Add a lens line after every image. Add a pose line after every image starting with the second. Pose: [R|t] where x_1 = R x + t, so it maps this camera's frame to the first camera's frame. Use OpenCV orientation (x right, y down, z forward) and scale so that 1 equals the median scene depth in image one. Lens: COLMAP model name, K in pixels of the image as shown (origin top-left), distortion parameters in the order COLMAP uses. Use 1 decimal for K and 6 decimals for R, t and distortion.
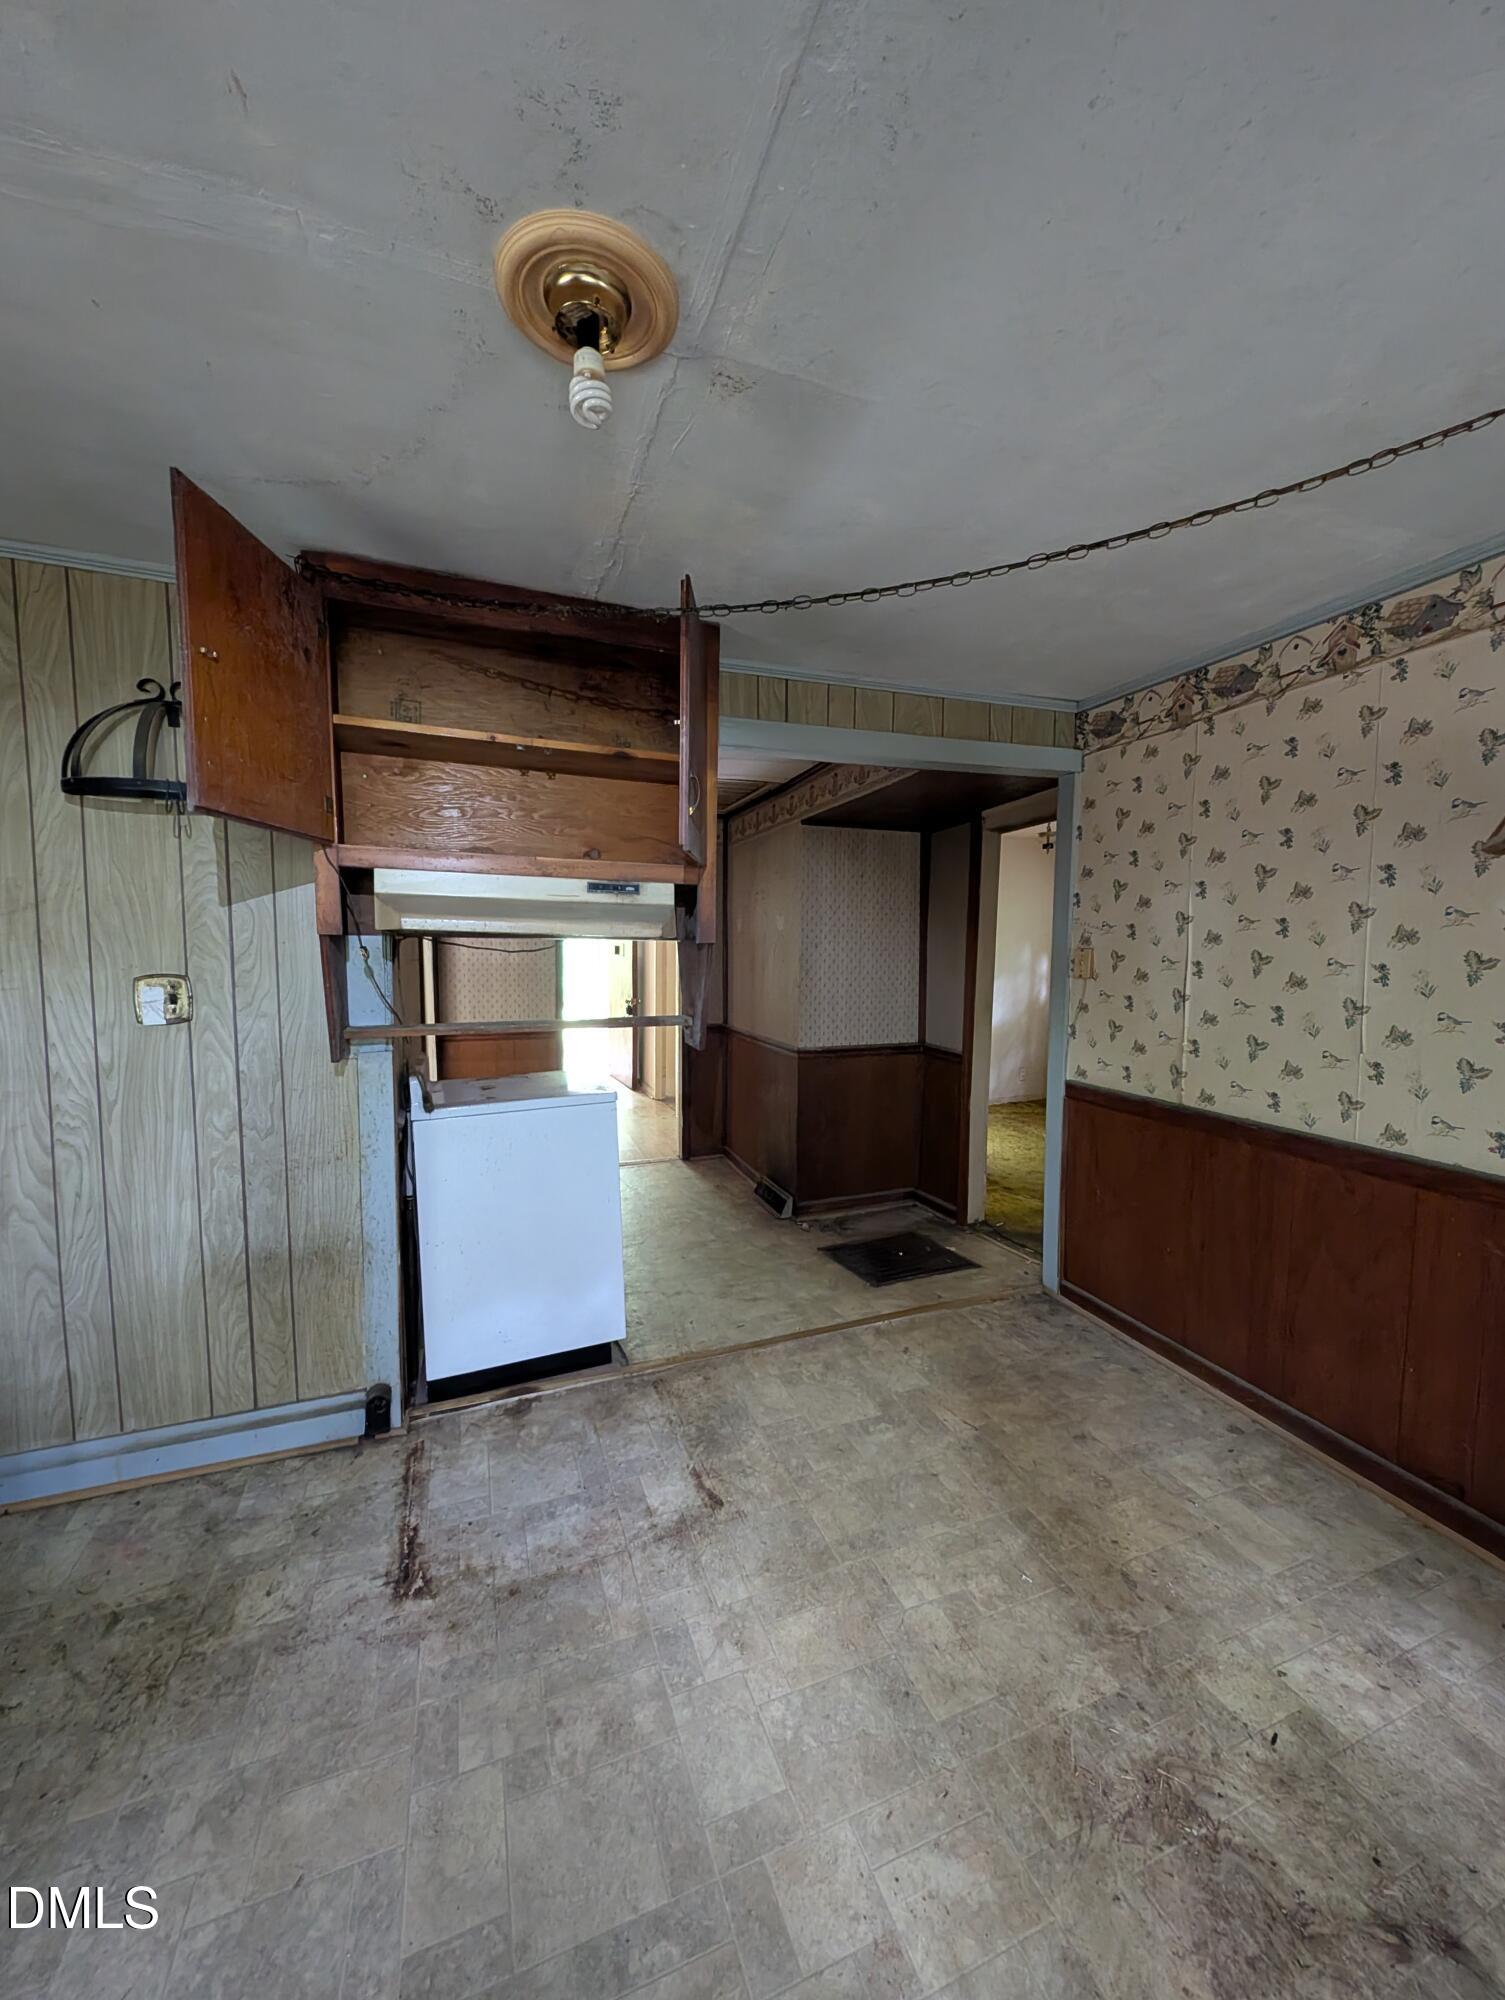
lens RADIAL K [[747.1, 0, 756.1], [0, 747.1, 1001.6], [0, 0, 1]] dist [0.006391, -0.003285]
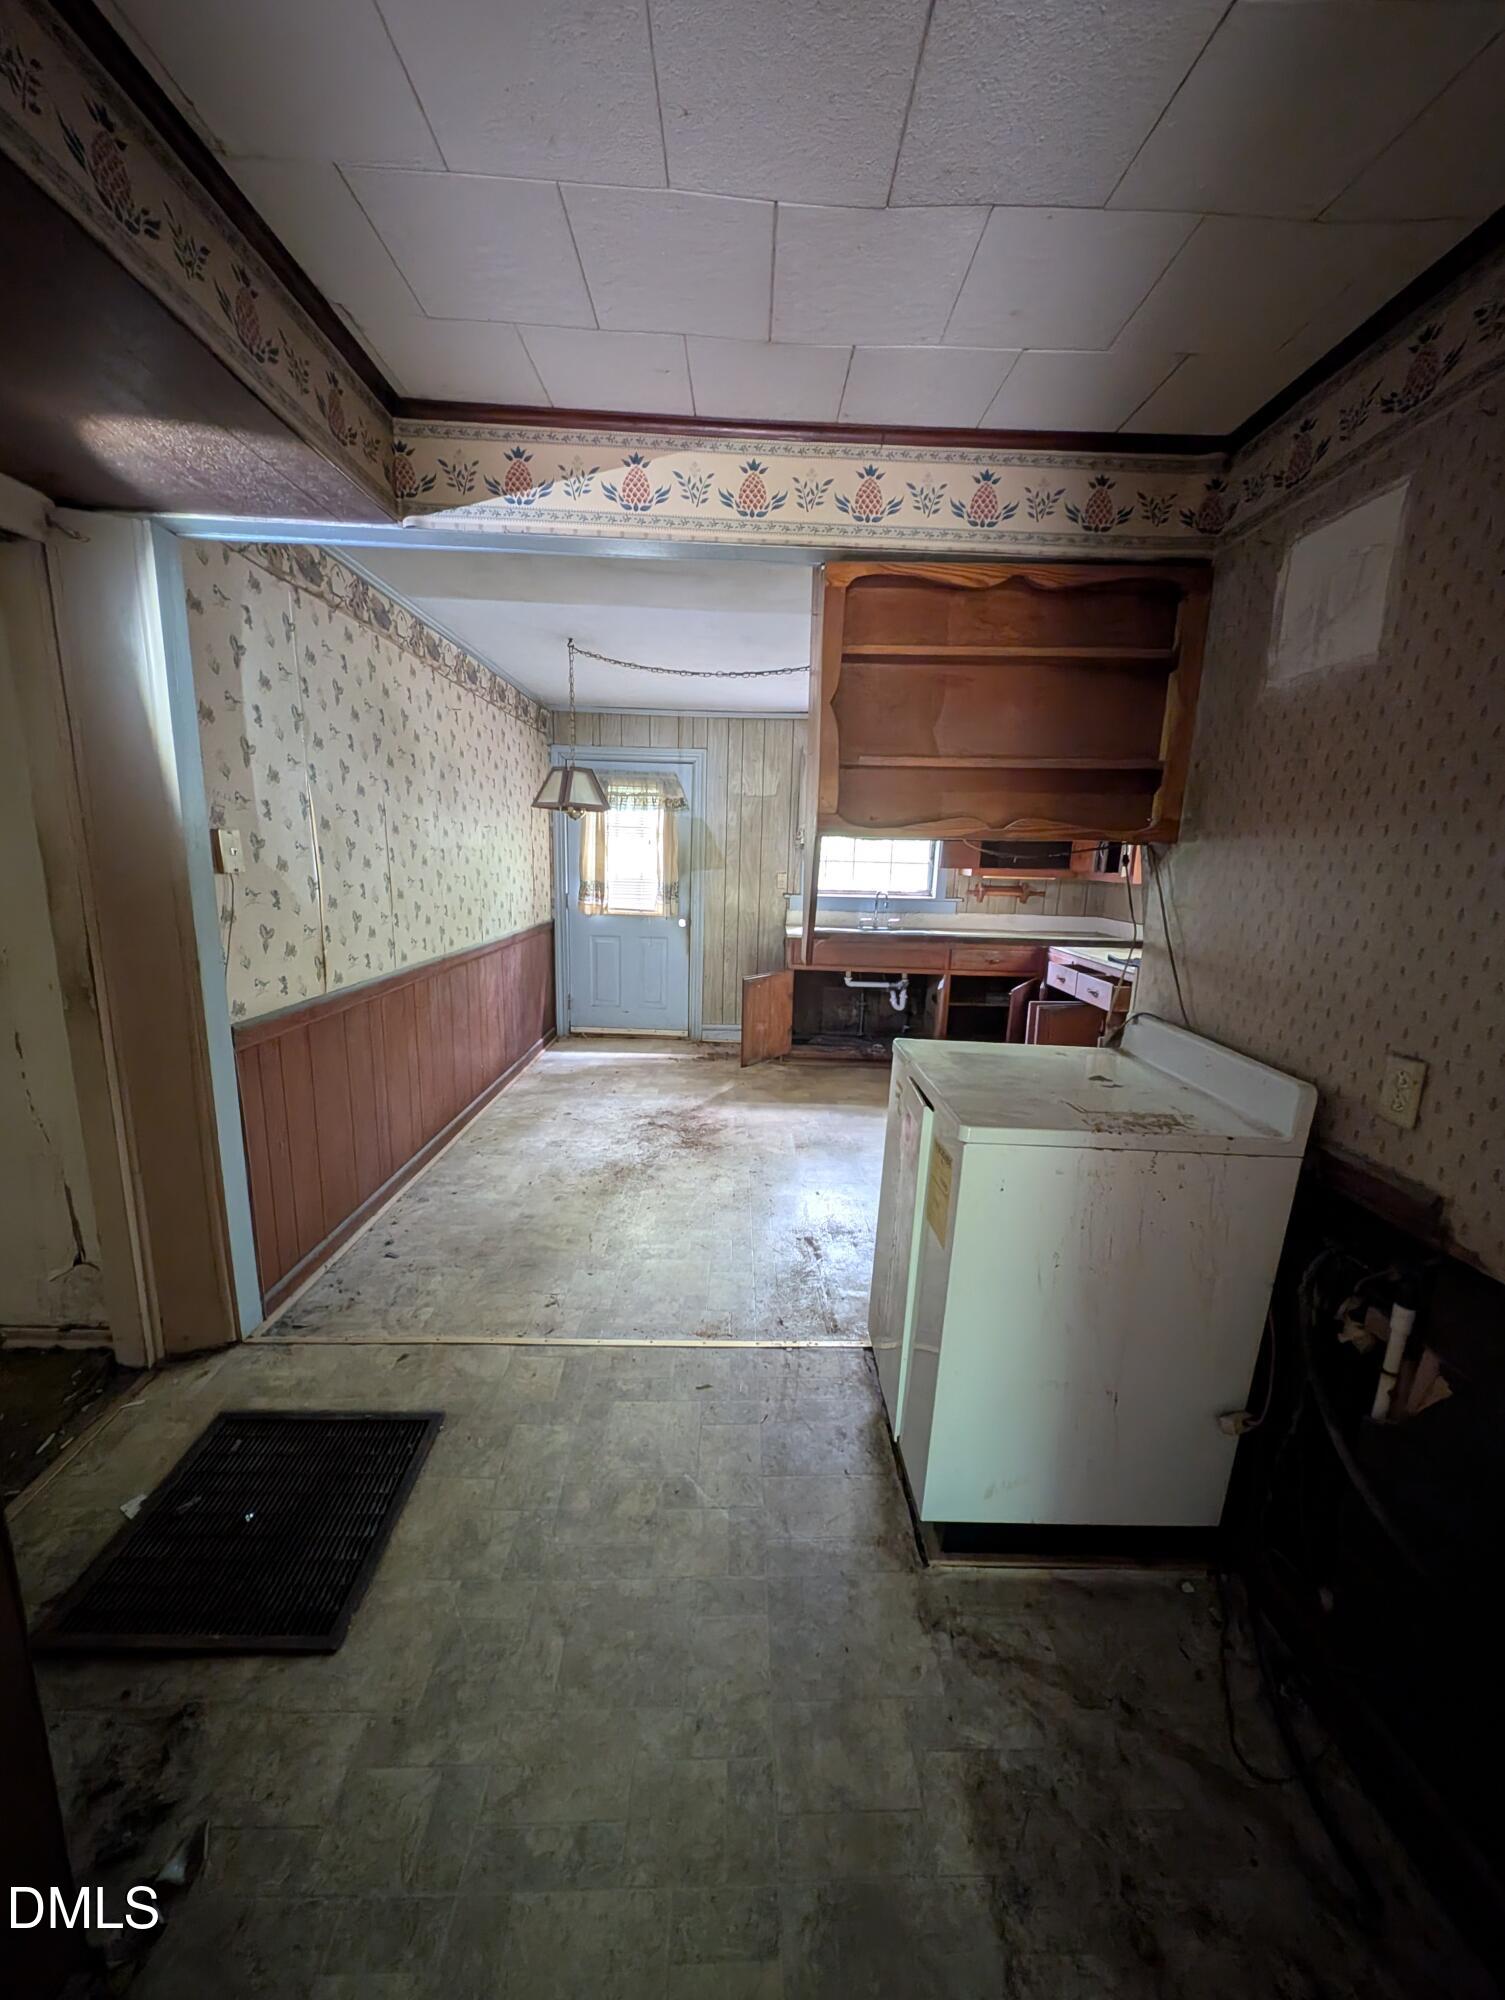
lens RADIAL K [[747.5, 0, 754.2], [0, 747.5, 1002.1], [0, 0, 1]] dist [0.003051, -0.002845]
pose [[-0.940085, -0.094224, 0.327660, -0.211969], [-0.006428, 0.965780, 0.259283, -0.081756], [-0.340878, 0.241642, -0.908521, 1.234329]]
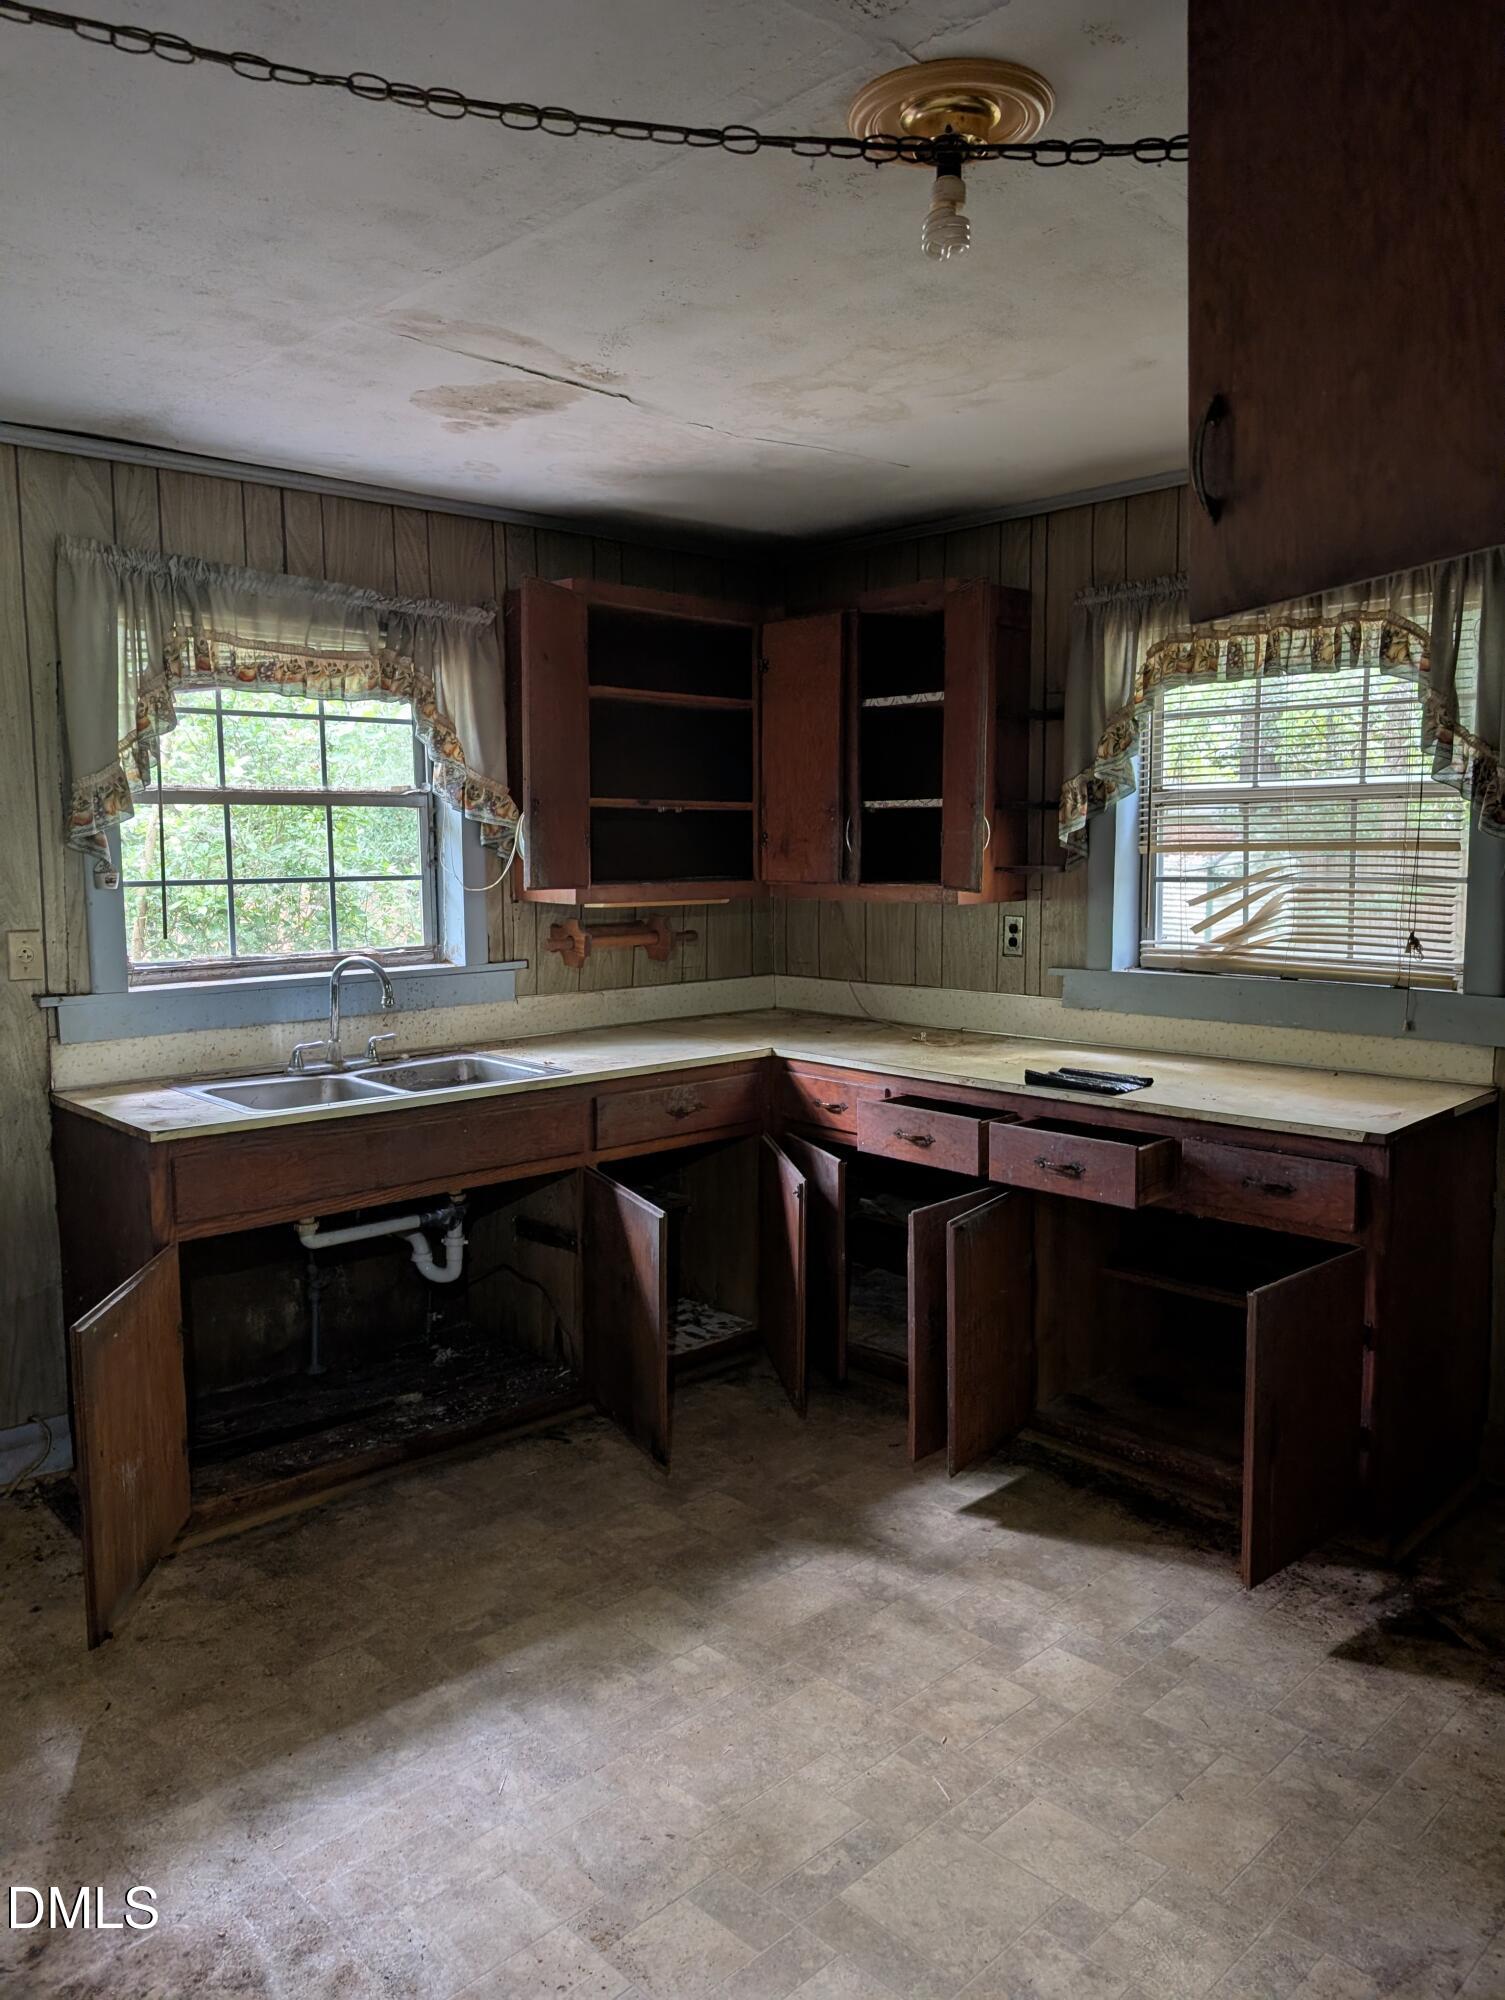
lens RADIAL K [[1464.7, 0, 752.5], [0, 1464.7, 1000.0], [0, 0, 1]] dist [0.038308, 0.002902]
pose [[-0.919809, 0.034901, -0.390811, 0.211572], [-0.031961, 0.986061, 0.163284, -0.059407], [0.391063, 0.162681, -0.905872, 0.783348]]
